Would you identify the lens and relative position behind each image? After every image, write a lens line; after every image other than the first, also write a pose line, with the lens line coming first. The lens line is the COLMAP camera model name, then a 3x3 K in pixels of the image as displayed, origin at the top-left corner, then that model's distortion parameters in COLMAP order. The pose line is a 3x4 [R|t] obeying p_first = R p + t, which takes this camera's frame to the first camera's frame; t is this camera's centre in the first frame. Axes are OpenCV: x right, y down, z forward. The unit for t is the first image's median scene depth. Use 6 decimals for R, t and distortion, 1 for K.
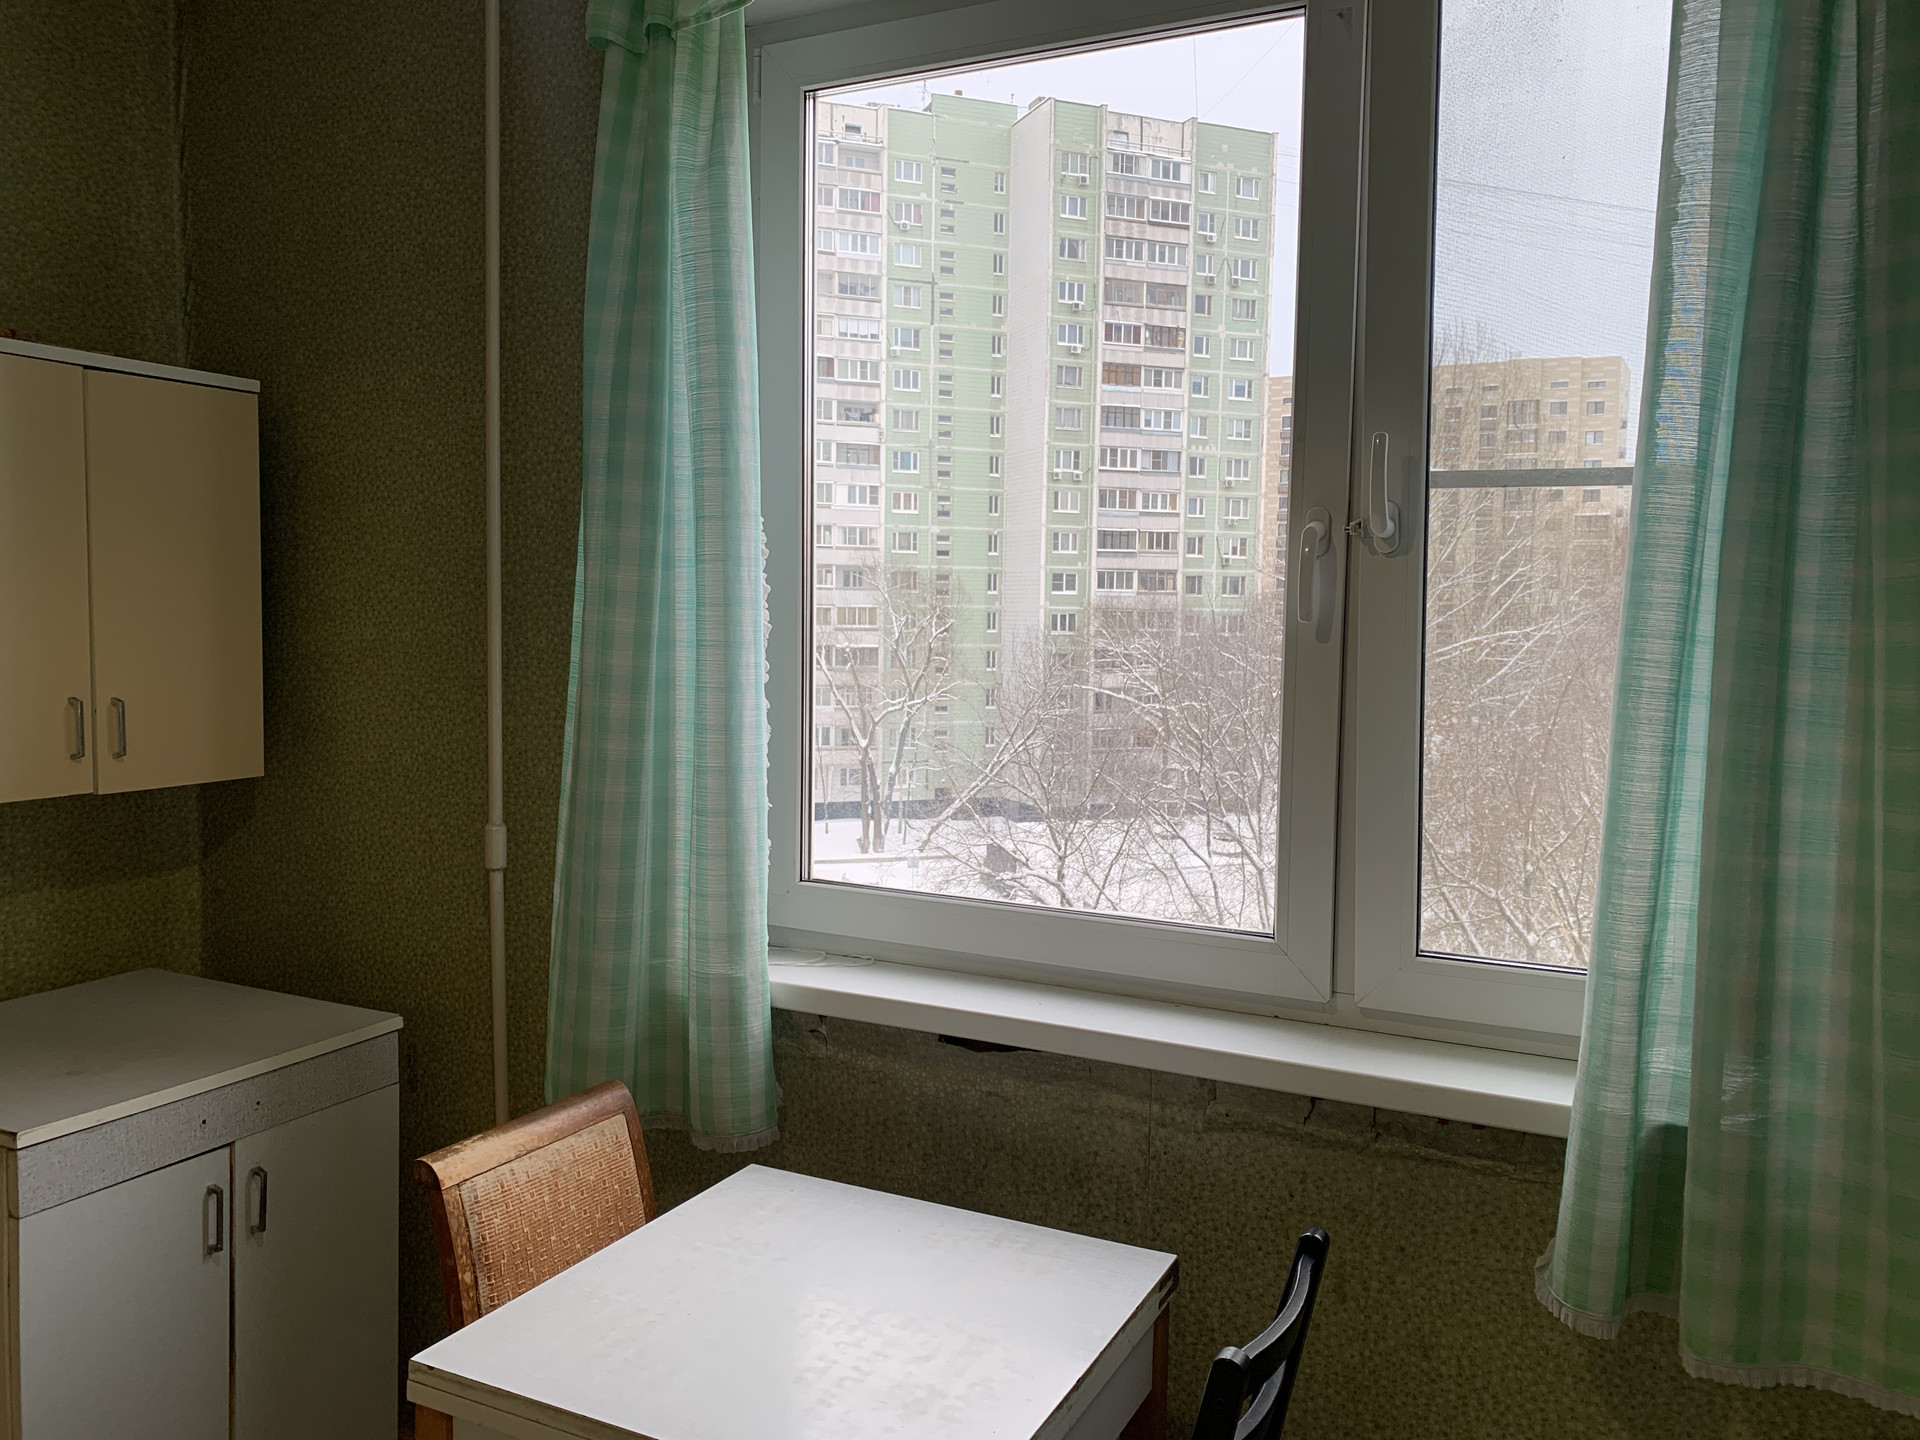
lens RADIAL K [[1457.9, 0, 956.9], [0, 1457.9, 721.8], [0, 0, 1]] dist [-0.003845, -0.001481]
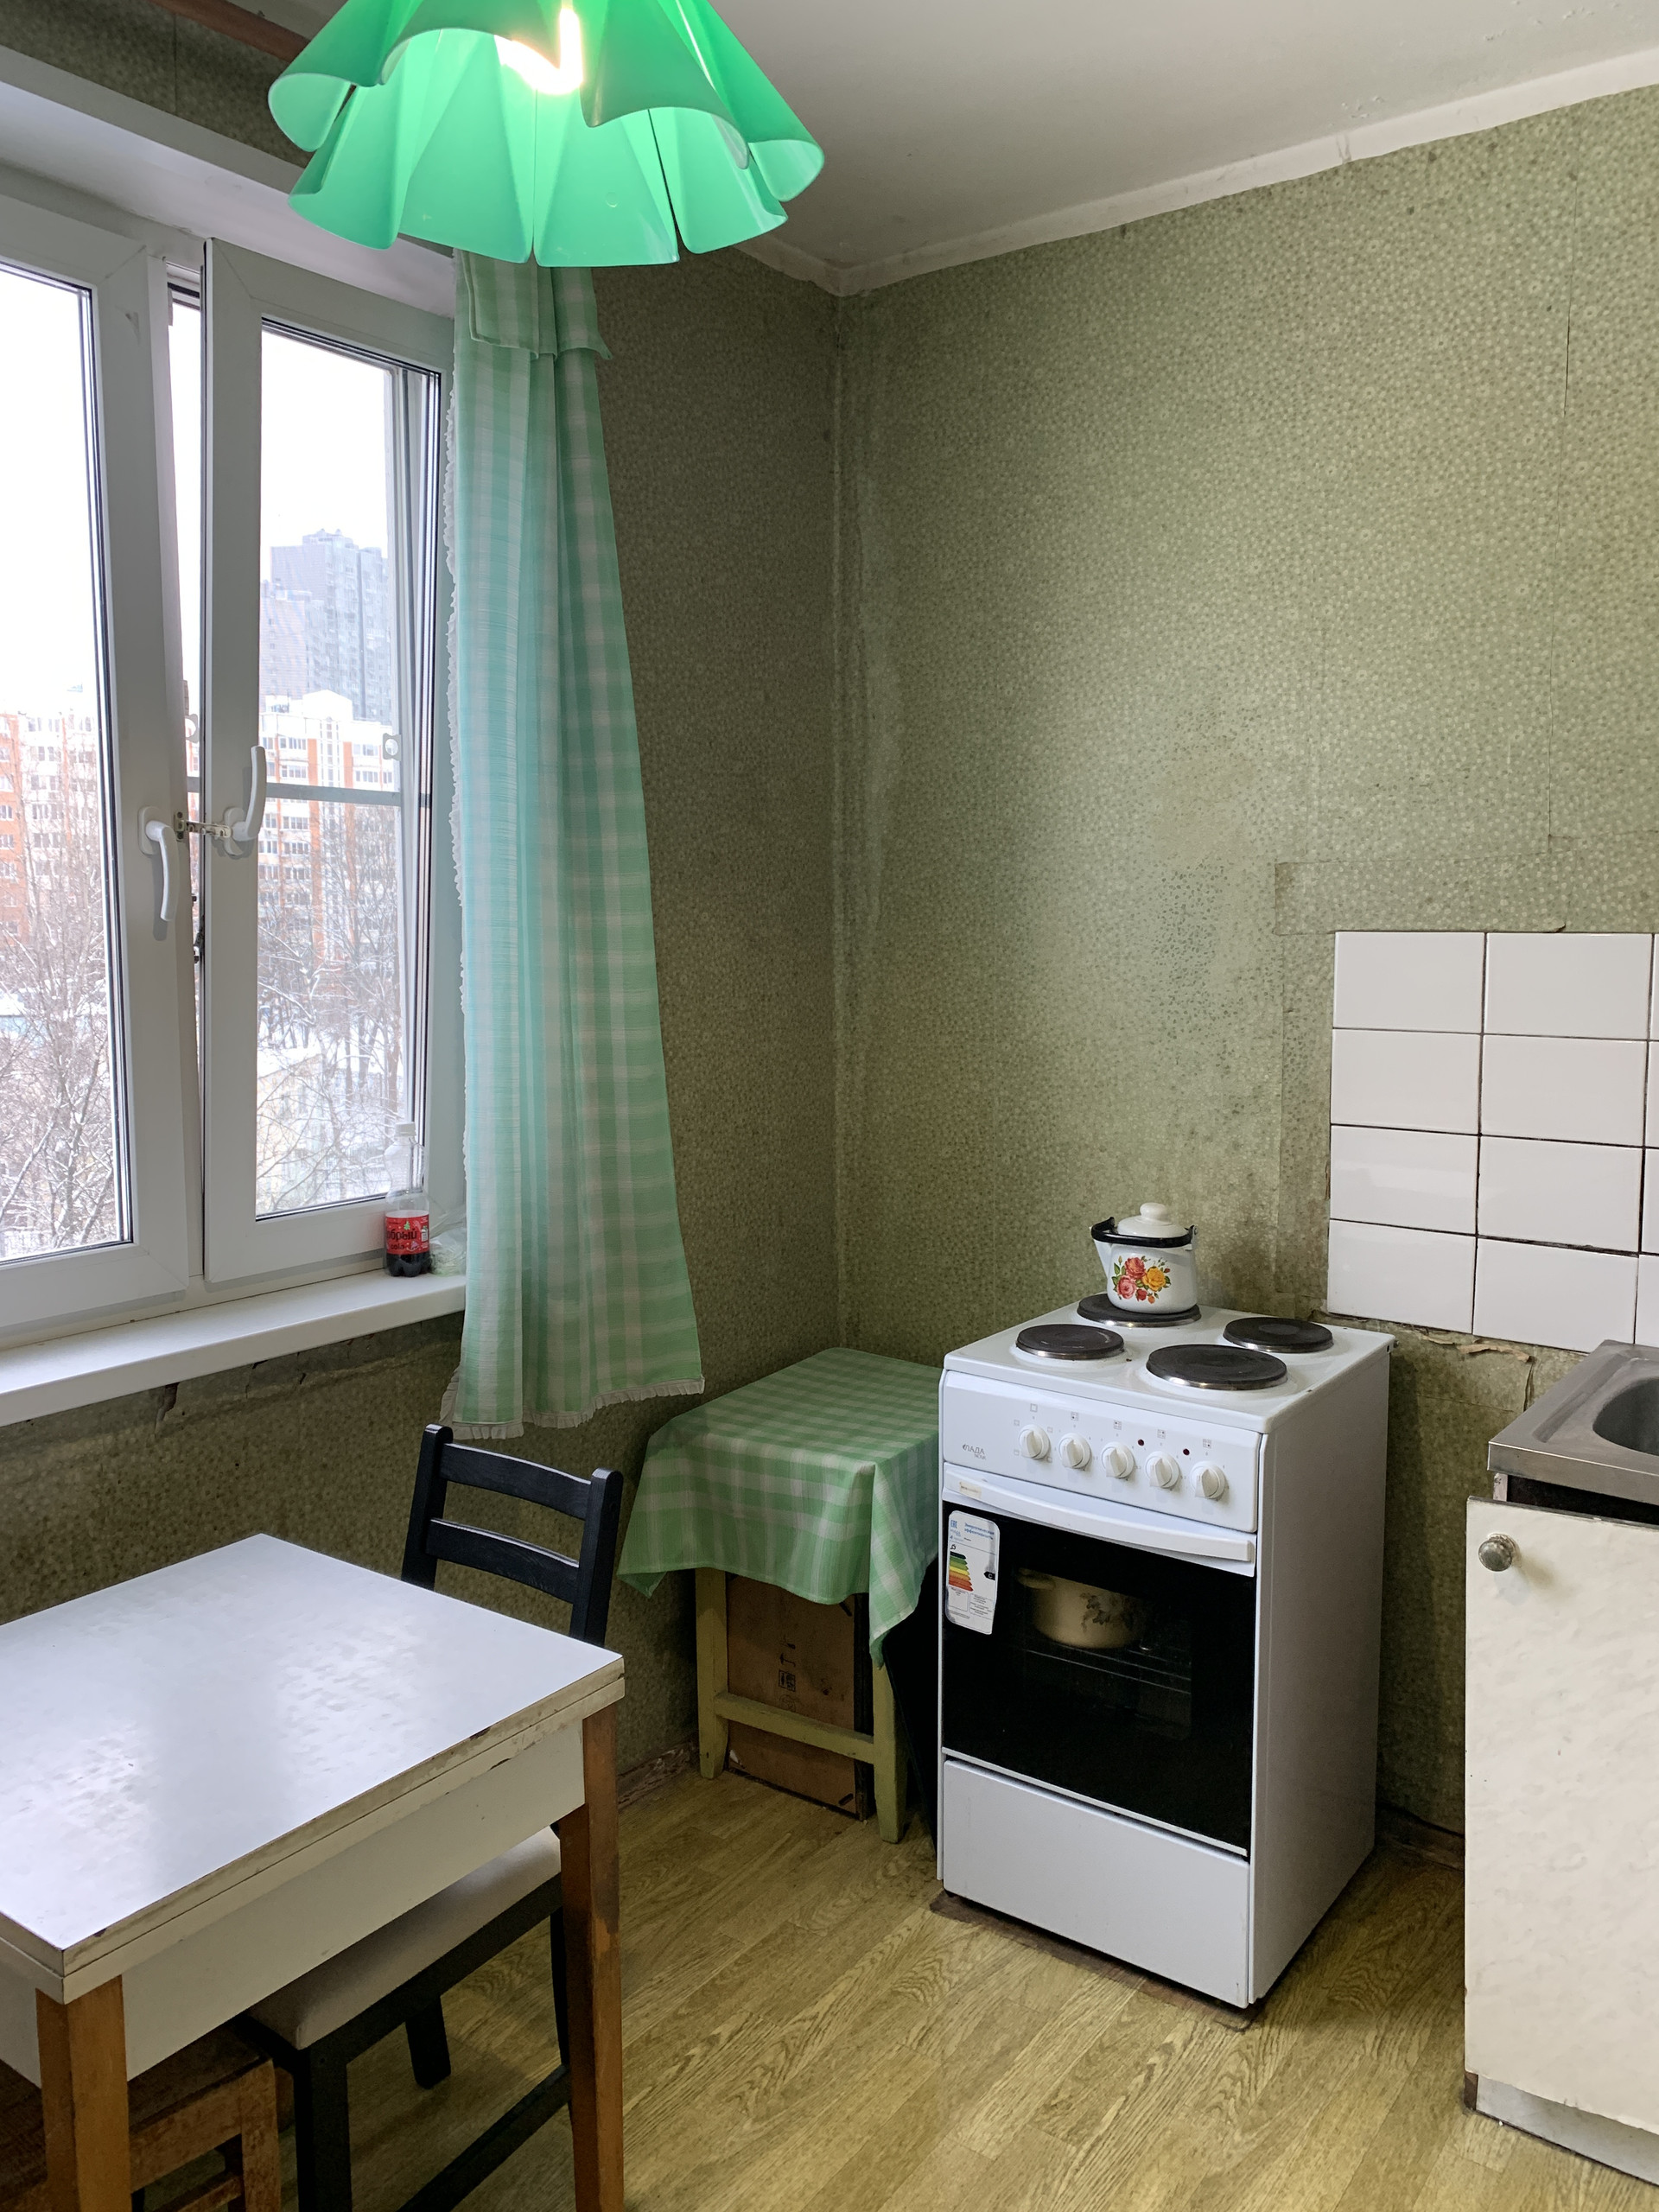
lens RADIAL K [[1679.6, 0, 833.2], [0, 1679.6, 1098.3], [0, 0, 1]] dist [-0.003845, -0.001481]
pose [[0.163206, -0.128900, 0.978135, -0.861459], [0.075485, 0.990154, 0.117889, -0.049235], [-0.983700, 0.054595, 0.171329, 0.353336]]
